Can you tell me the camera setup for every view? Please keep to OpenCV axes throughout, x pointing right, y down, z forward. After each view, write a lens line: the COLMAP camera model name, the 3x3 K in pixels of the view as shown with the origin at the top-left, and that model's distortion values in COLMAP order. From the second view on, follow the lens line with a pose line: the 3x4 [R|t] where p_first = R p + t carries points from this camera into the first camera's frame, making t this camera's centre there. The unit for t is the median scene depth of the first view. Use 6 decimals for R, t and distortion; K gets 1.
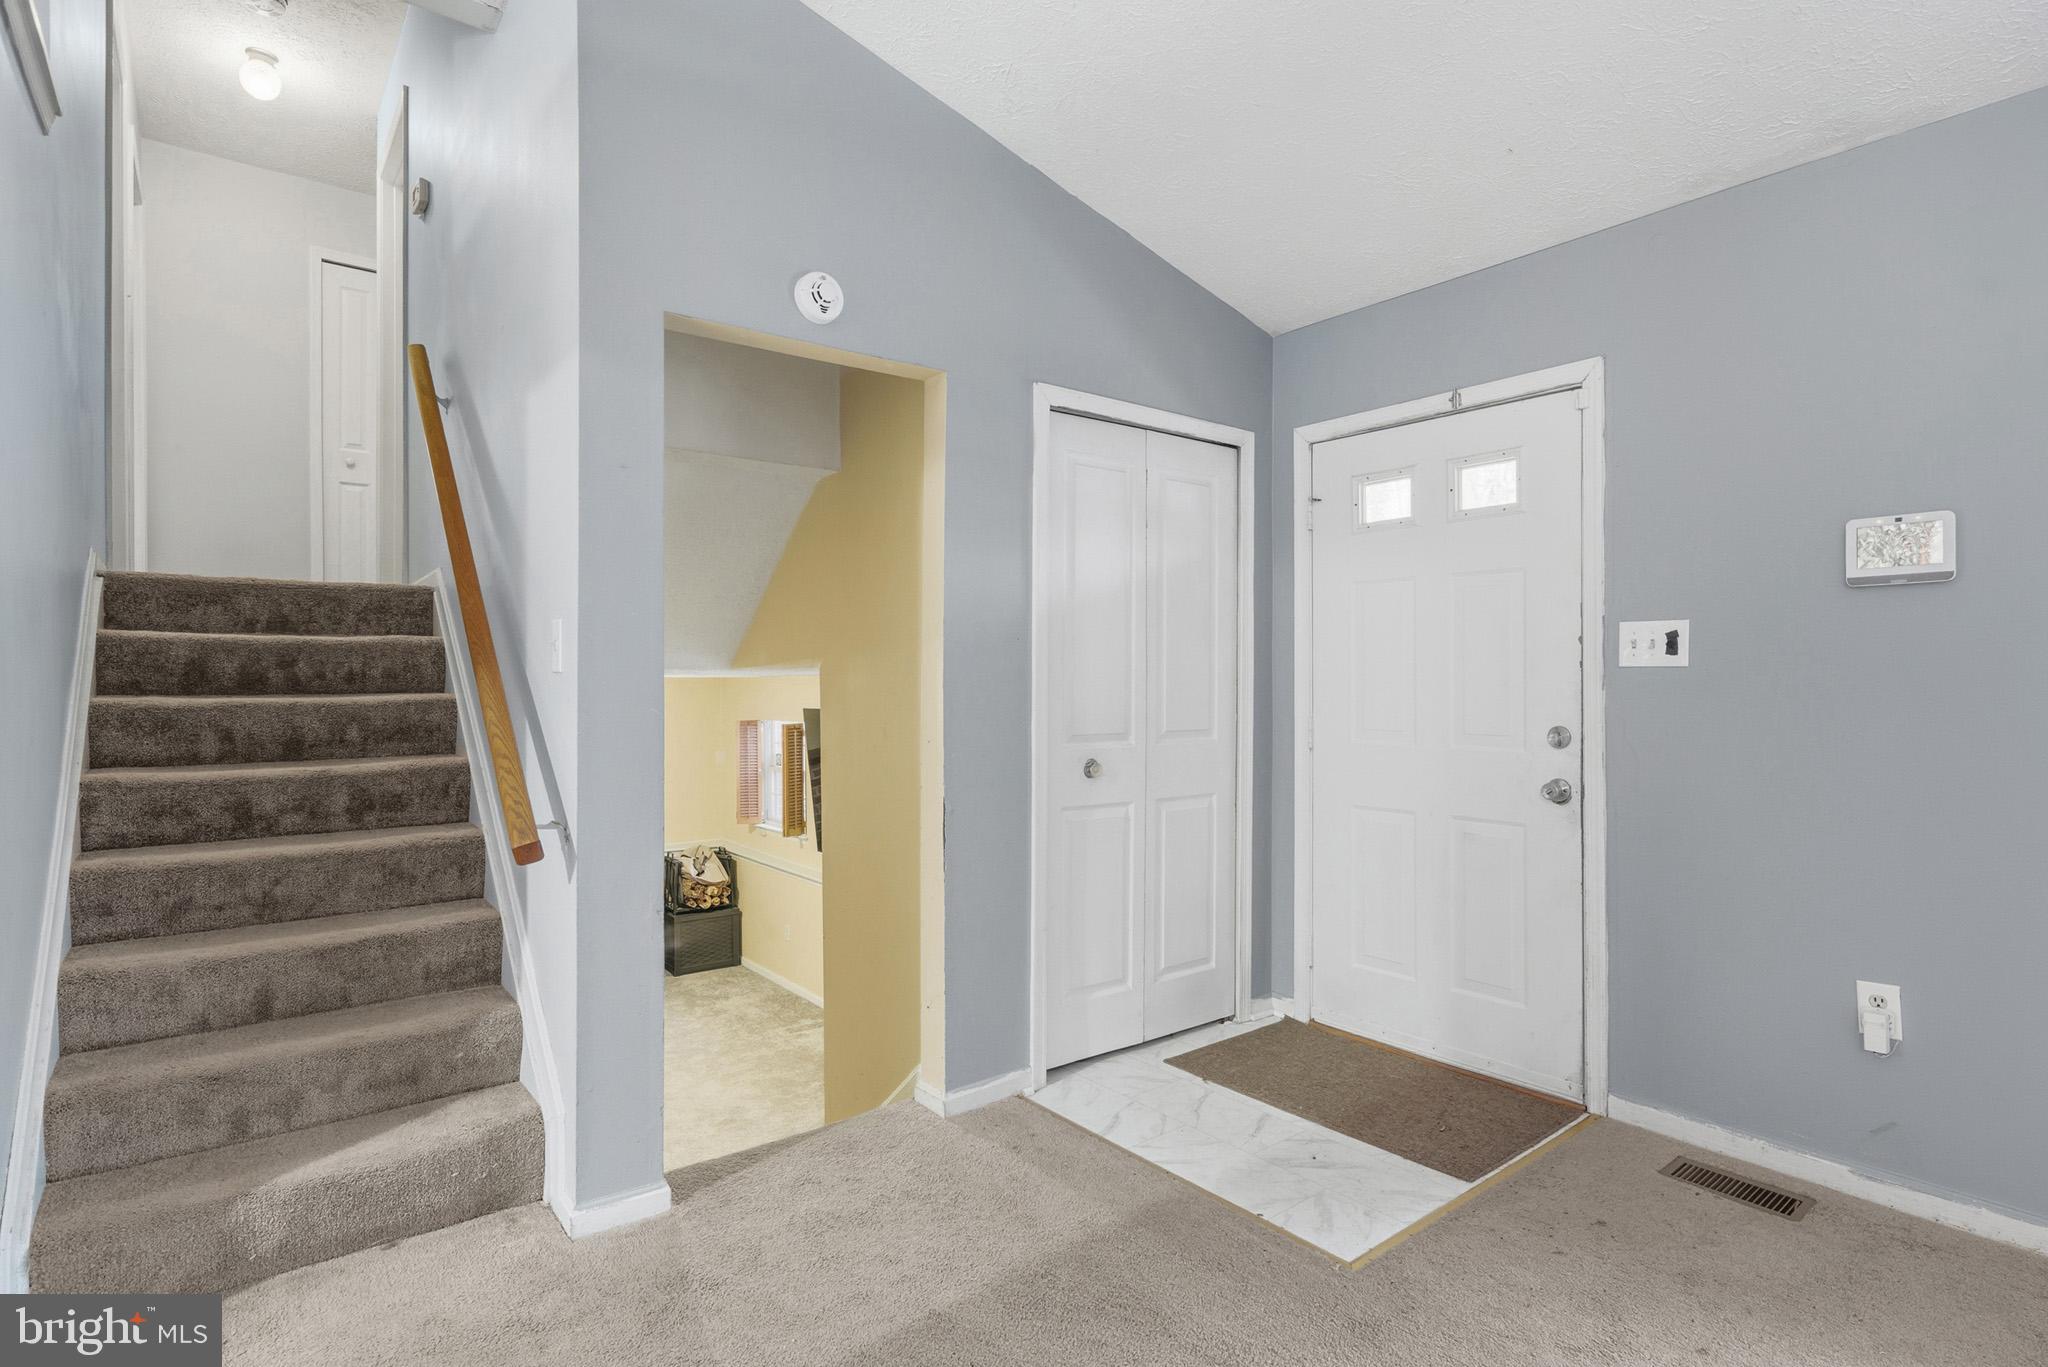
lens RADIAL K [[1032.6, 0, 1024.0], [0, 1032.6, 683.5], [0, 0, 1]] dist [-0.000852, 0.001720]
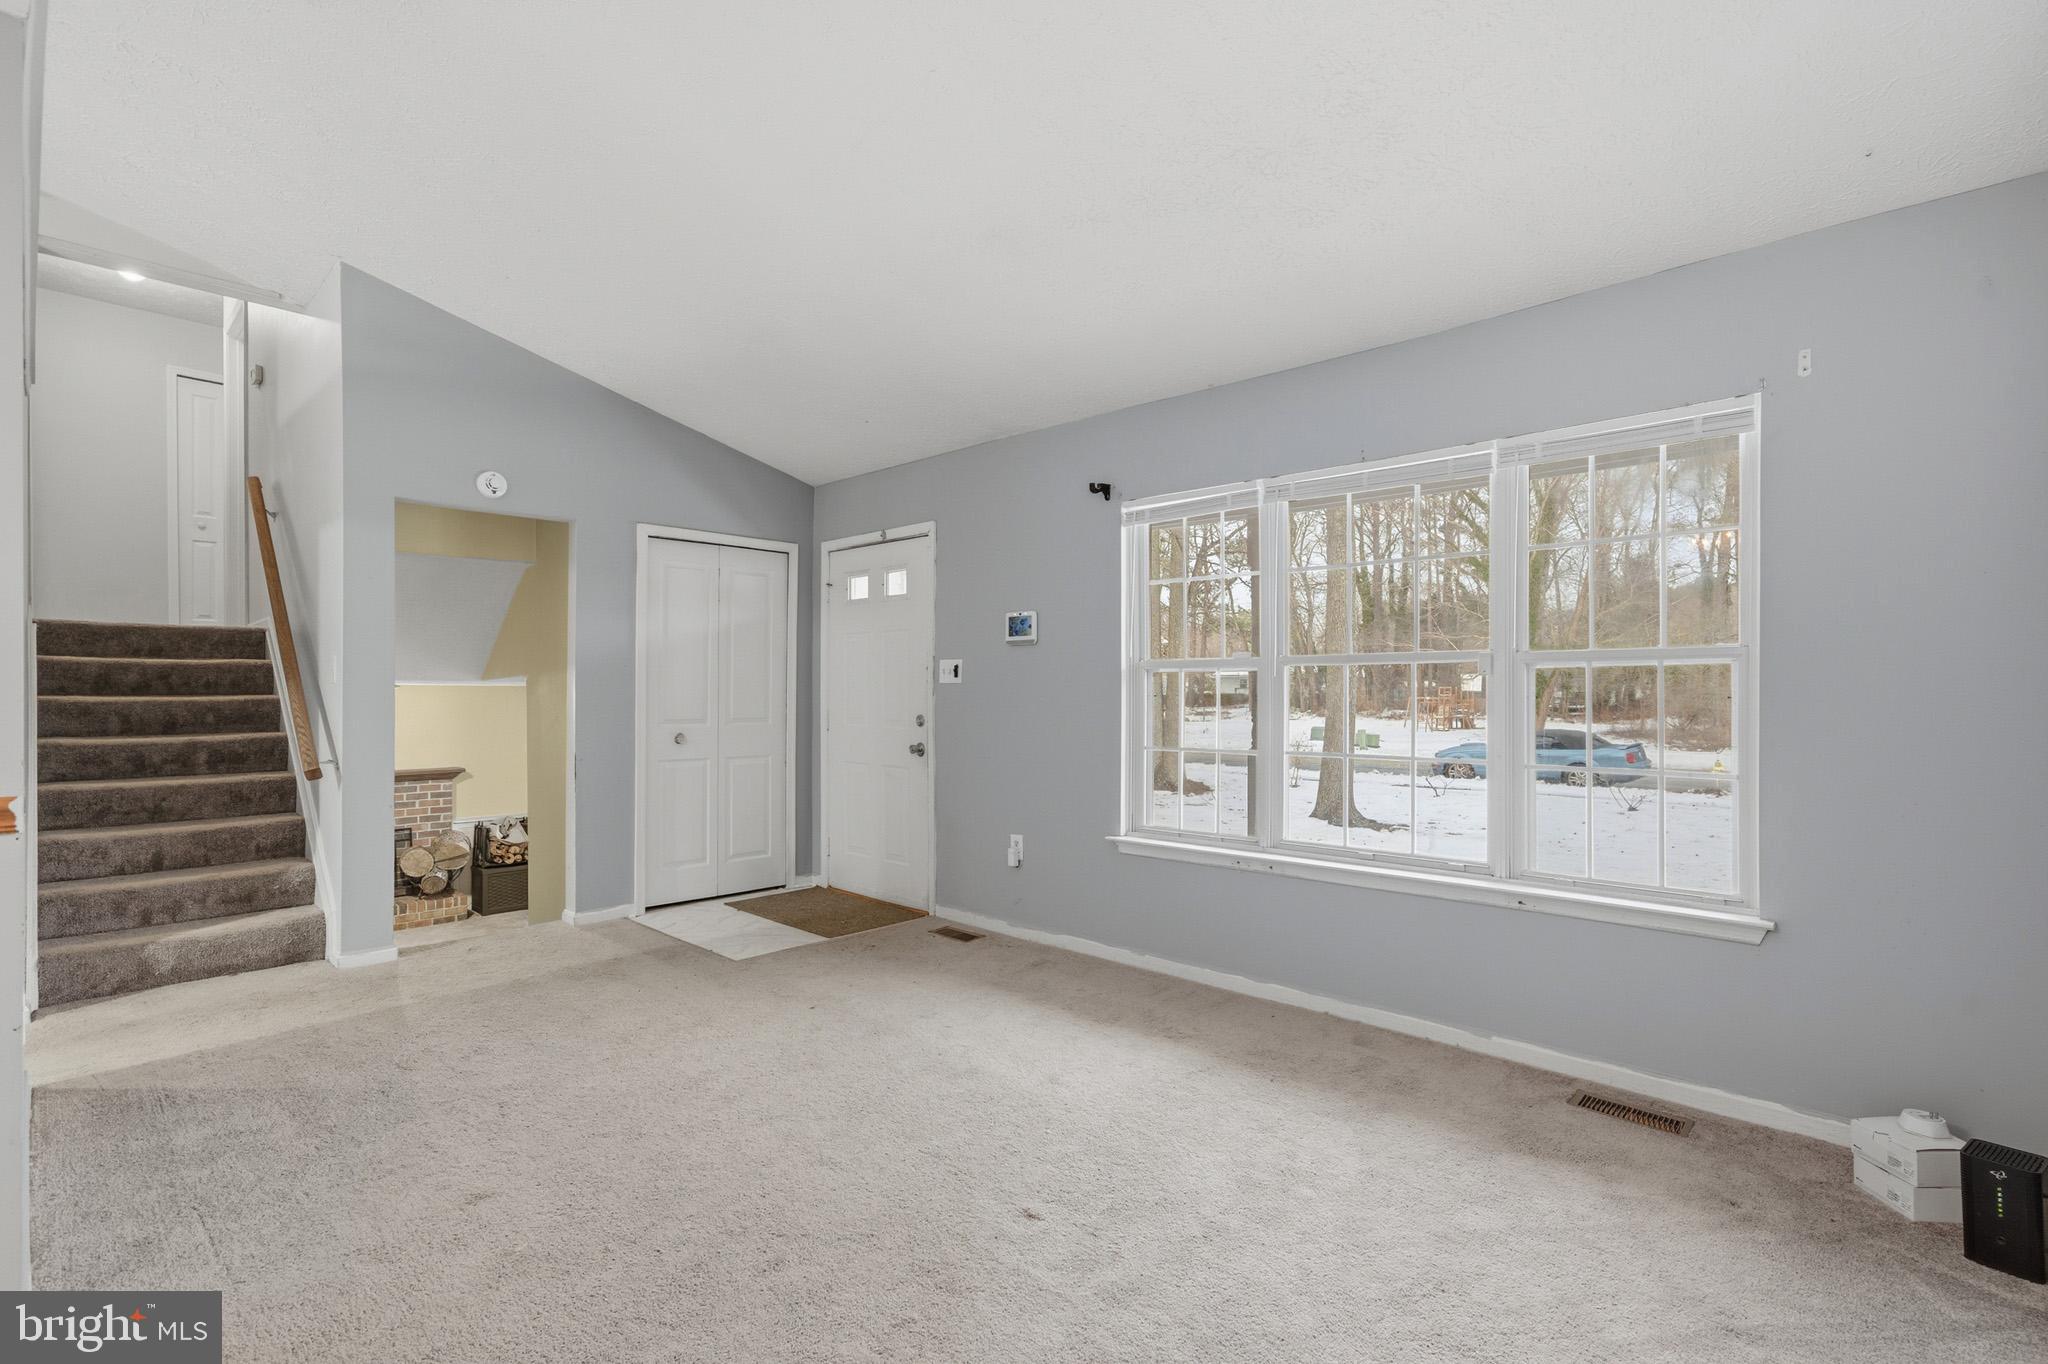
lens RADIAL K [[946.5, 0, 1026.1], [0, 946.5, 692.7], [0, 0, 1]] dist [-0.000350, 0.011204]
pose [[0.989676, 0.003338, 0.143282, 0.461127], [-0.003766, 0.999989, 0.002714, -0.002777], [-0.143272, -0.003226, 0.989678, -0.754833]]
